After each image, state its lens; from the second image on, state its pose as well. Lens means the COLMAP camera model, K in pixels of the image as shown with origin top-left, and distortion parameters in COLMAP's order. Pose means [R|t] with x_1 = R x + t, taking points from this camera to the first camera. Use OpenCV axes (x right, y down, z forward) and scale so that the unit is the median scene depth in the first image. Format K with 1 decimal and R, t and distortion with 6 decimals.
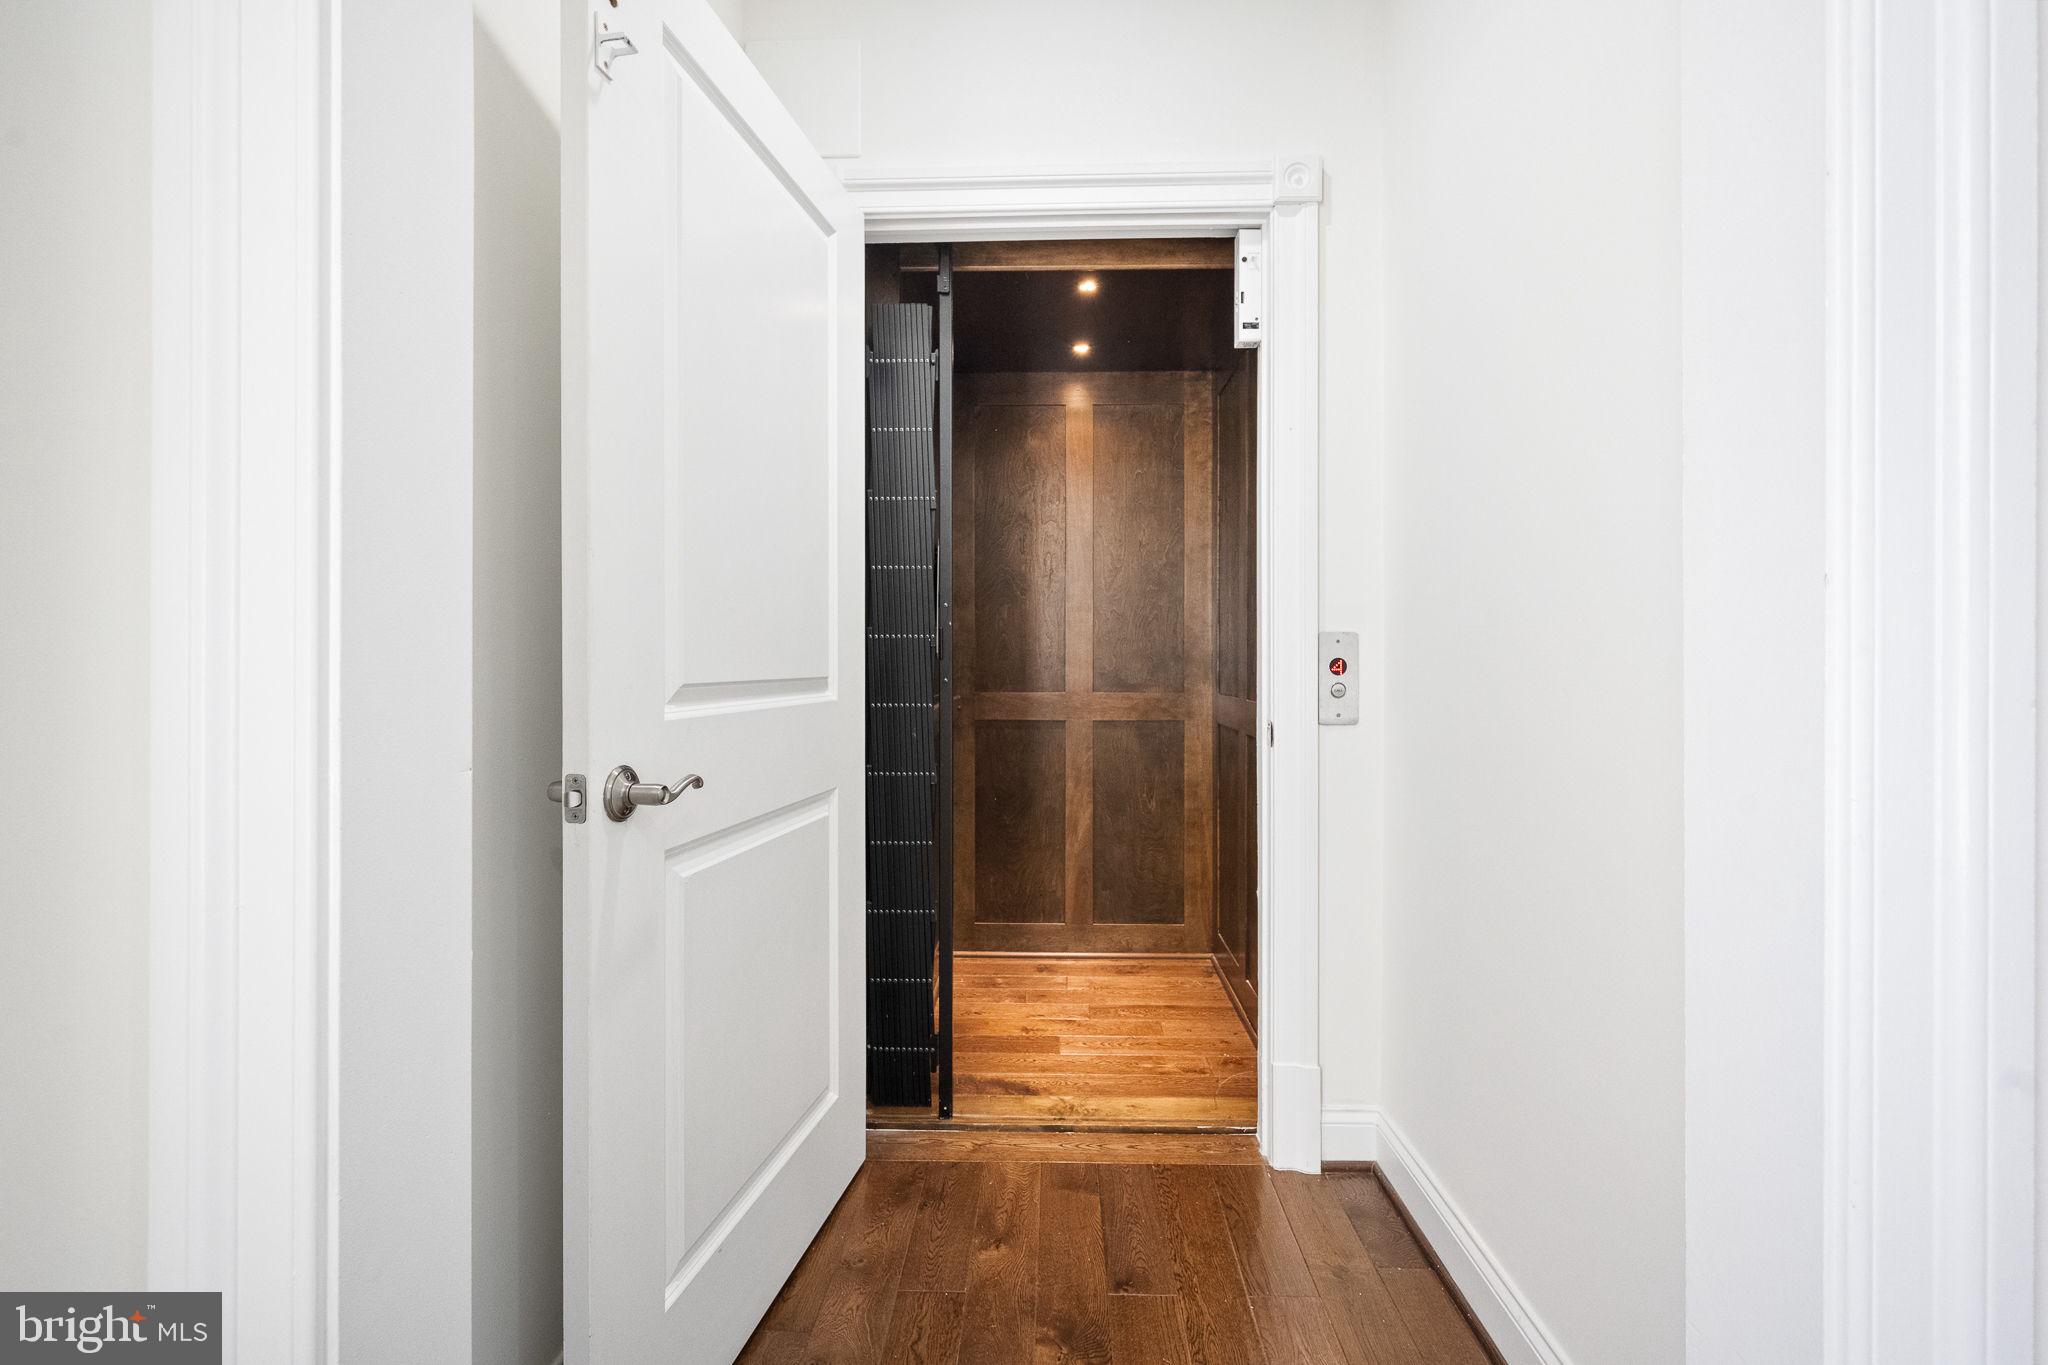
lens RADIAL K [[873.3, 0, 1028.0], [0, 873.3, 657.5], [0, 0, 1]] dist [-0.000296, 0.000018]
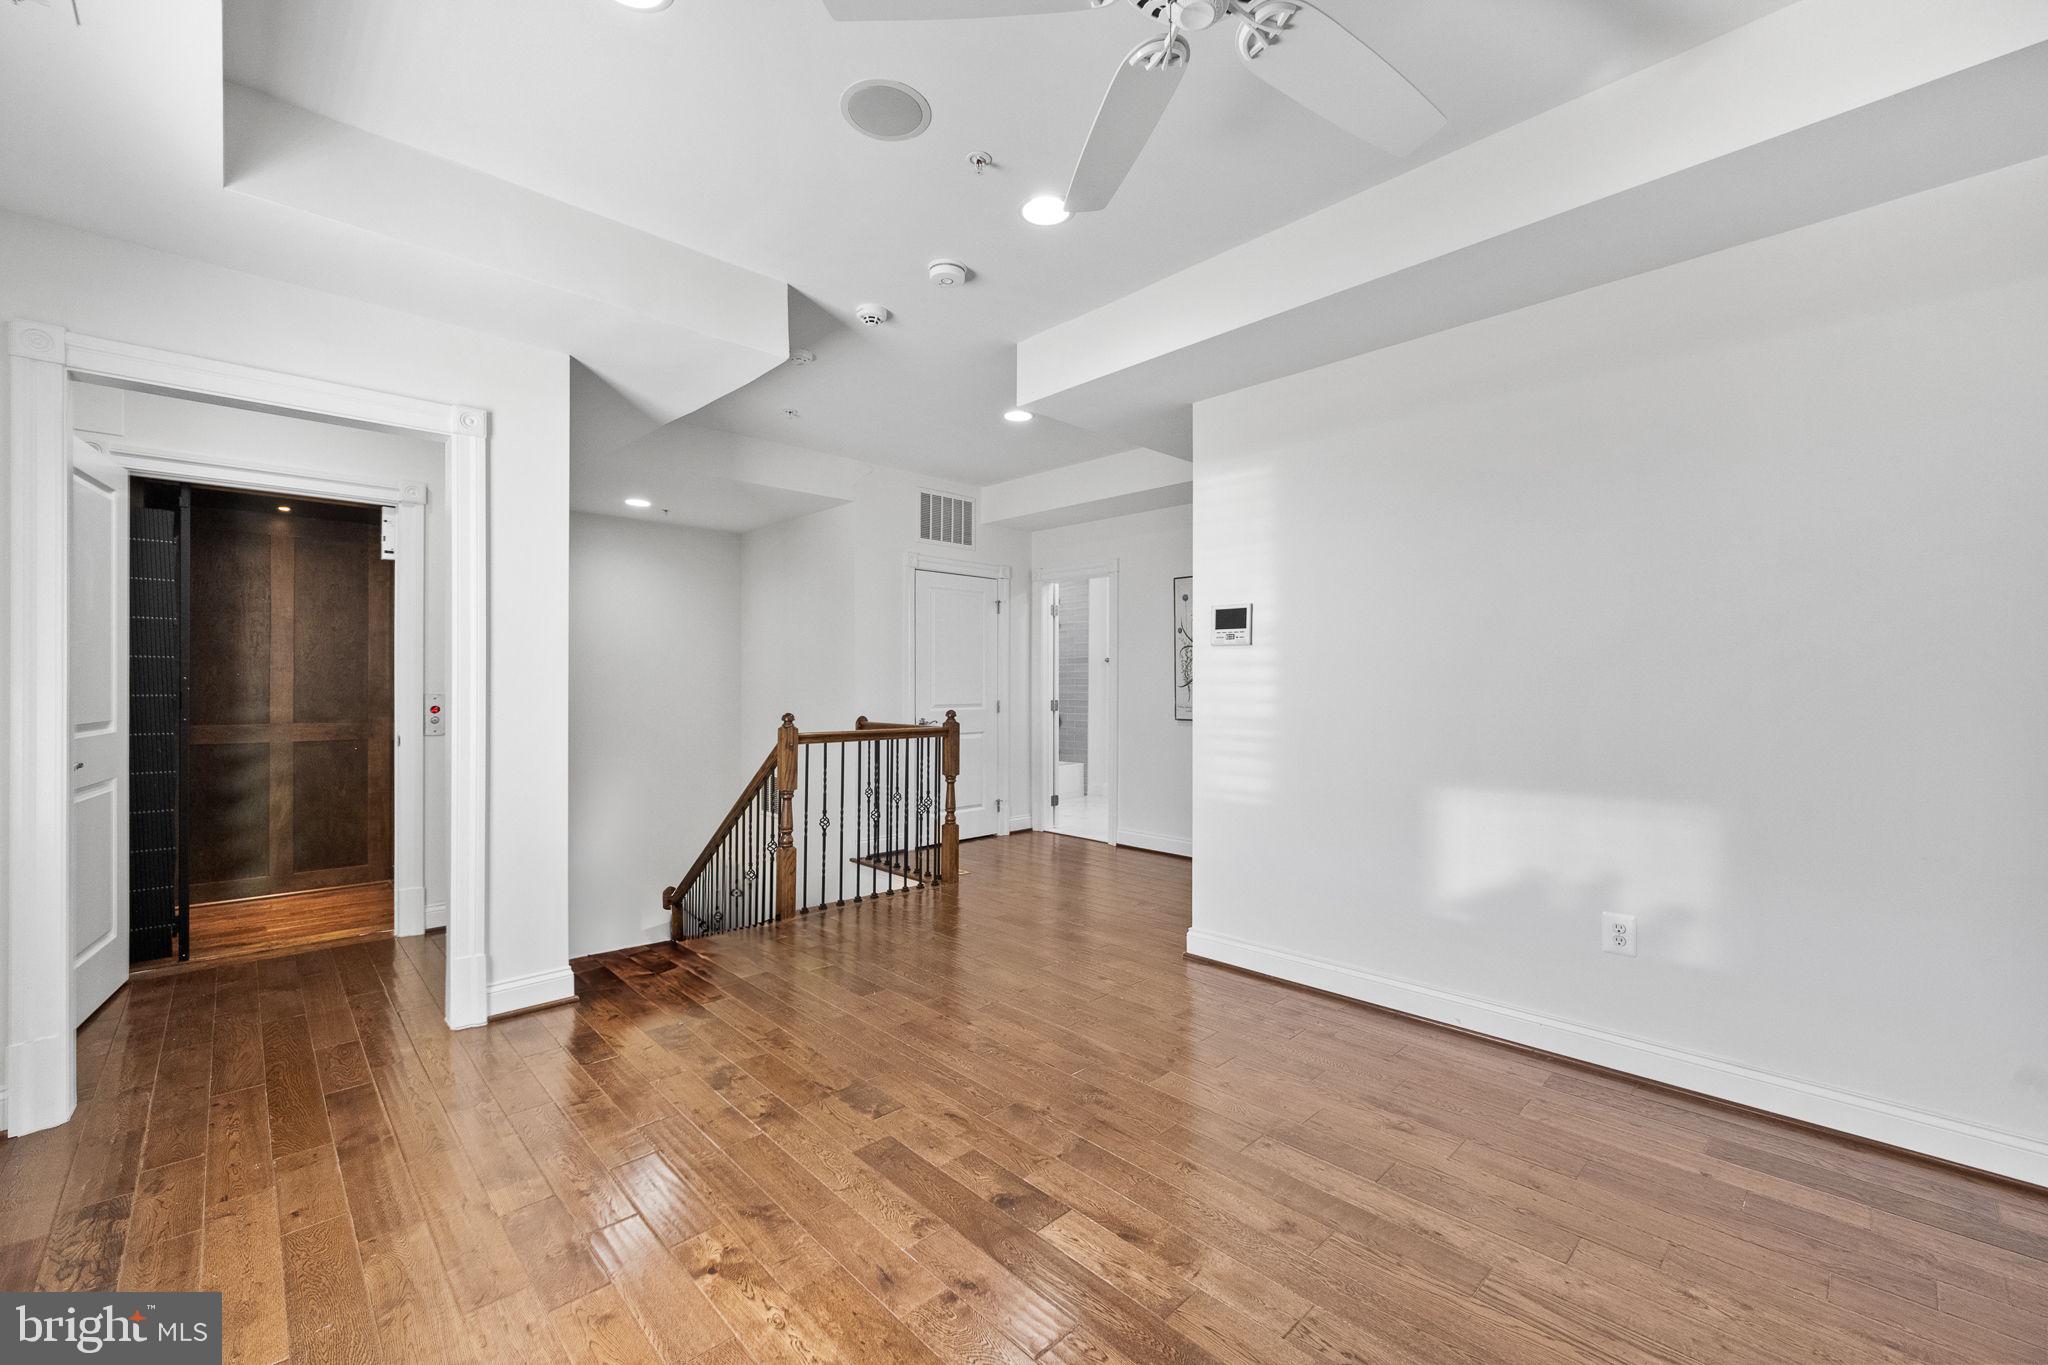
lens RADIAL K [[790.2, 0, 1019.0], [0, 790.2, 689.8], [0, 0, 1]] dist [-0.015787, 0.000217]
pose [[0.684421, 0.002562, 0.729082, -0.062780], [-0.009354, 0.999942, 0.005267, -0.046509], [-0.729027, -0.010425, 0.684406, -1.050853]]
